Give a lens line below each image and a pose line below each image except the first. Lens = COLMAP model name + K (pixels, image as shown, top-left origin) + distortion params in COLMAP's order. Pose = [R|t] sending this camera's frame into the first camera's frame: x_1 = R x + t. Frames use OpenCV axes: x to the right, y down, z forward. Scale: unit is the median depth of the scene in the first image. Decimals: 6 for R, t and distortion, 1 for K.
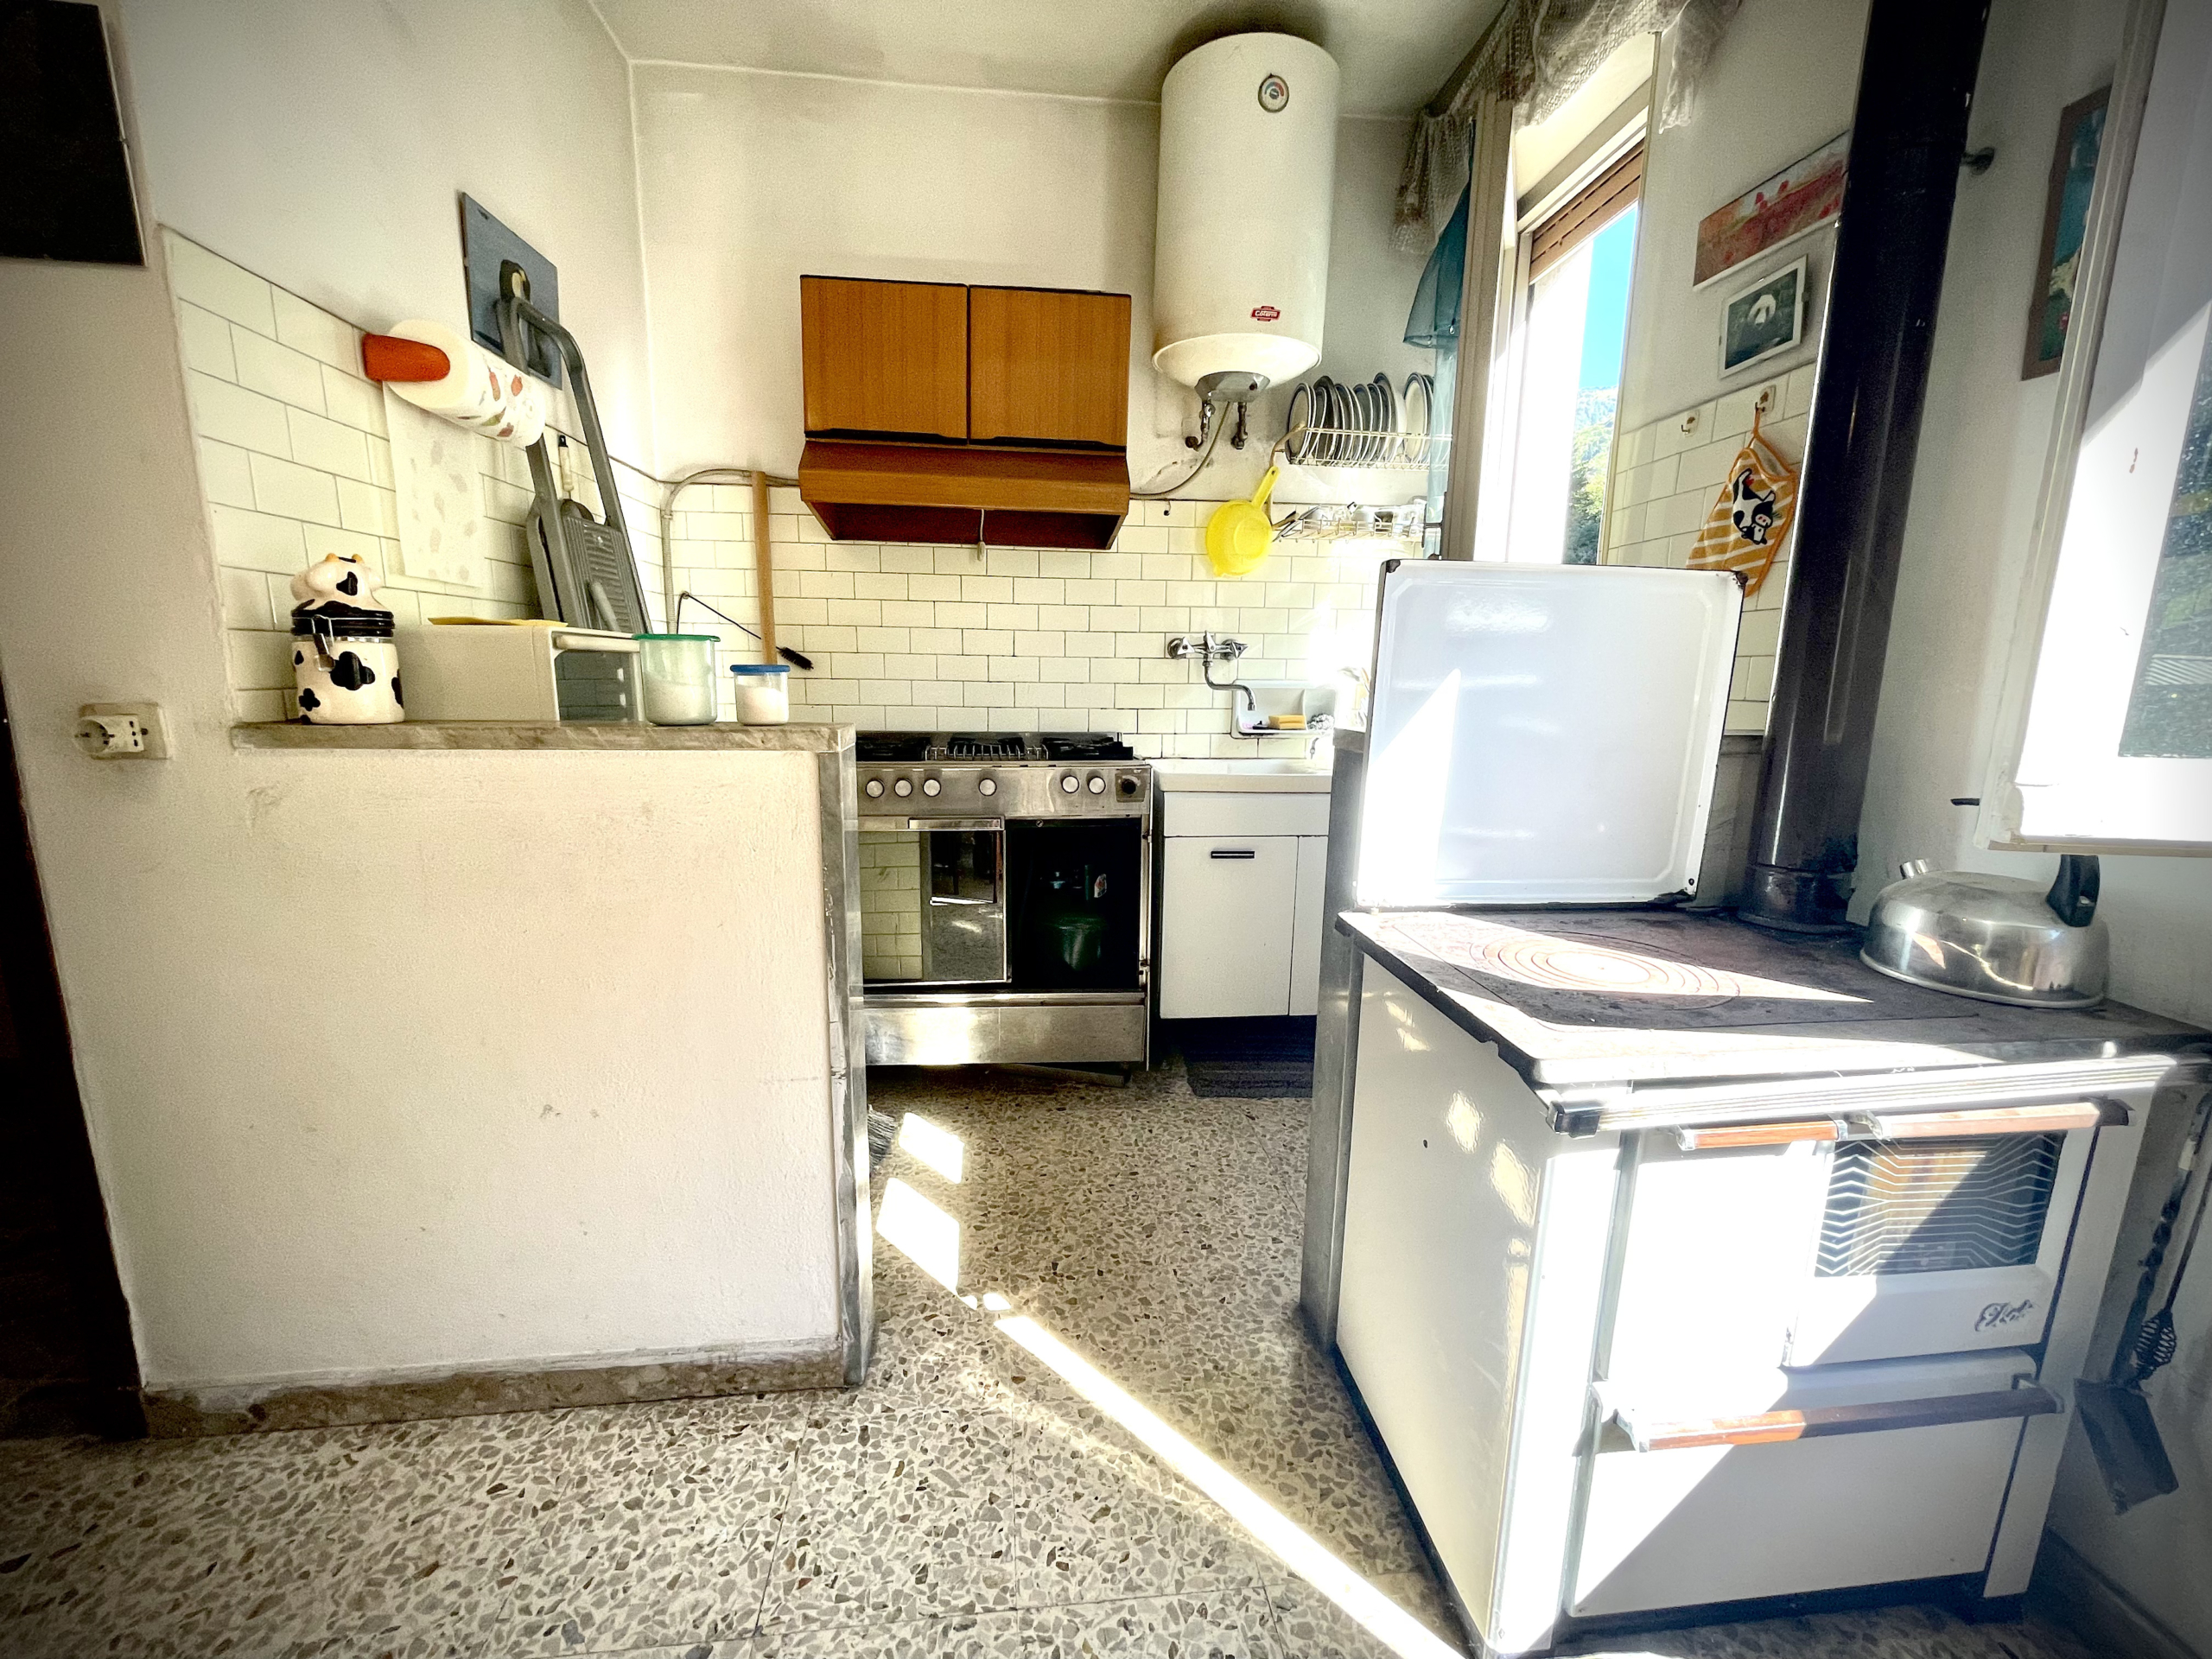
lens RADIAL K [[885.5, 0, 1106.9], [0, 885.5, 833.6], [0, 0, 1]] dist [0.001809, 0.000172]
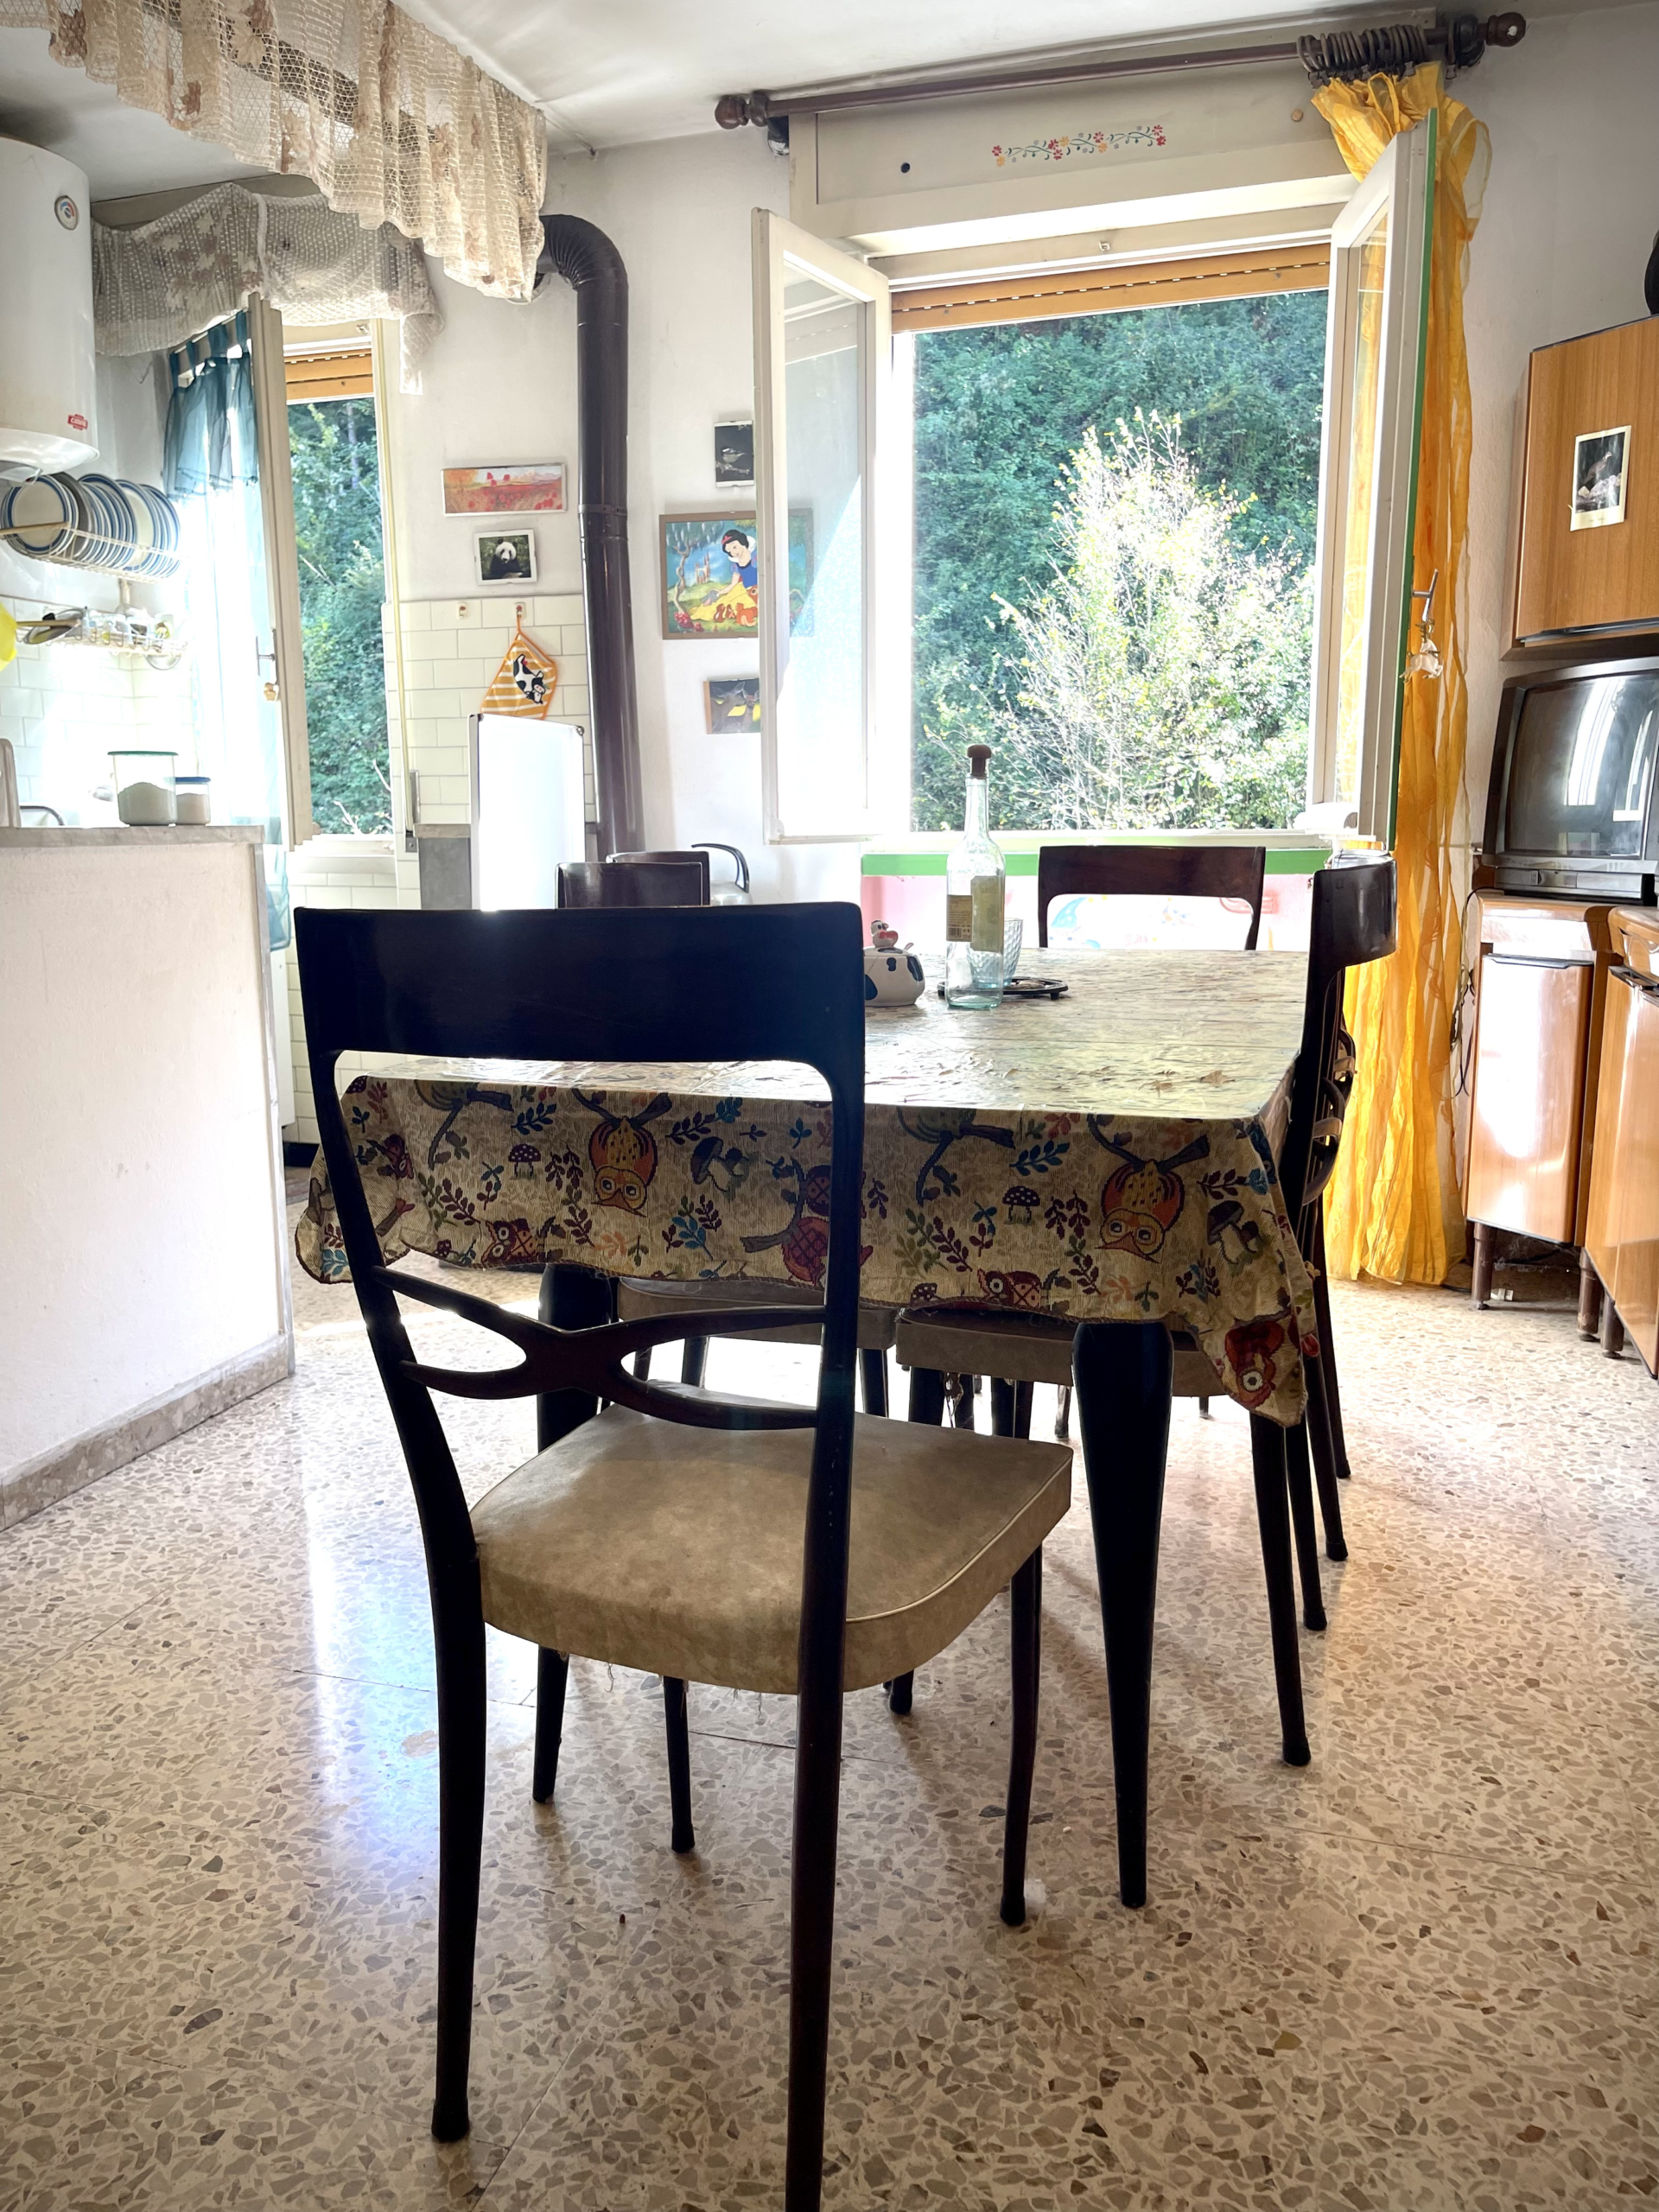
lens RADIAL K [[1673.0, 0, 830.7], [0, 1673.0, 1109.3], [0, 0, 1]] dist [0.003063, 0.002344]
pose [[0.391725, -0.175126, 0.903262, -1.825929], [0.180117, 0.977320, 0.111371, 0.135213], [-0.902280, 0.119067, 0.414384, -0.594884]]
